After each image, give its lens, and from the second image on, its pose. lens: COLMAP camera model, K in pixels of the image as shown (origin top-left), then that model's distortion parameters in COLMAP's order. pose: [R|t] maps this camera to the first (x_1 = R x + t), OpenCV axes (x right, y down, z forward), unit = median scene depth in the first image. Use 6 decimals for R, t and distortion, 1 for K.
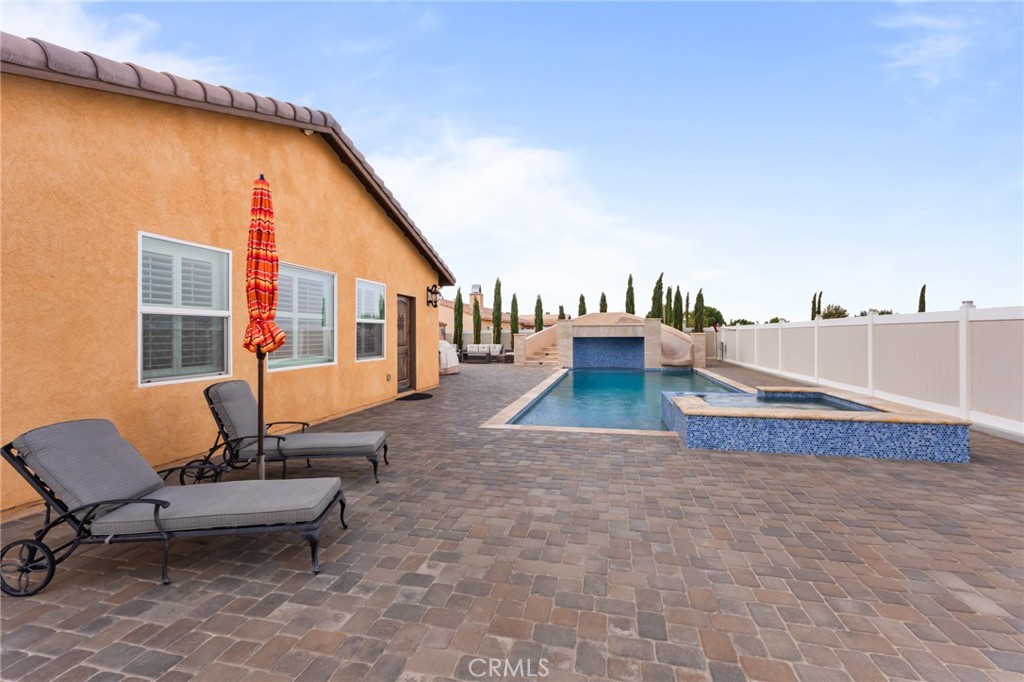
lens RADIAL K [[432.6, 0, 512.4], [0, 432.6, 340.0], [0, 0, 1]] dist [-0.003657, -0.000190]
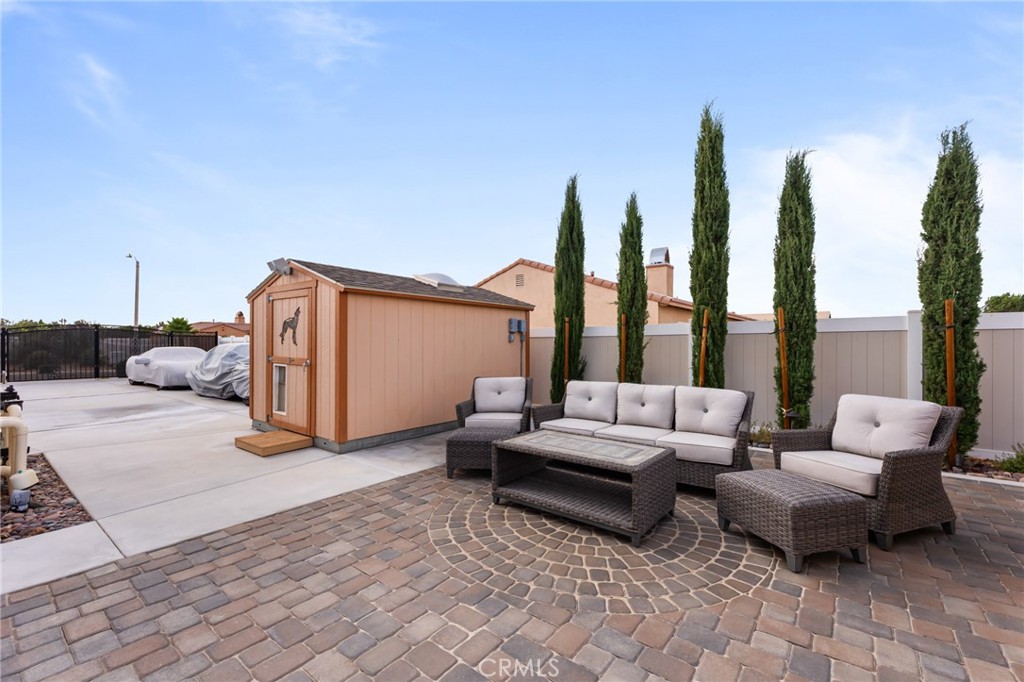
lens RADIAL K [[432.6, 0, 511.9], [0, 432.6, 335.1], [0, 0, 1]] dist [-0.003657, -0.000190]
pose [[0.905173, -0.009311, -0.424941, -0.031426], [0.006107, 0.999942, -0.008901, -0.013161], [0.425000, 0.005461, 0.905177, 0.712019]]
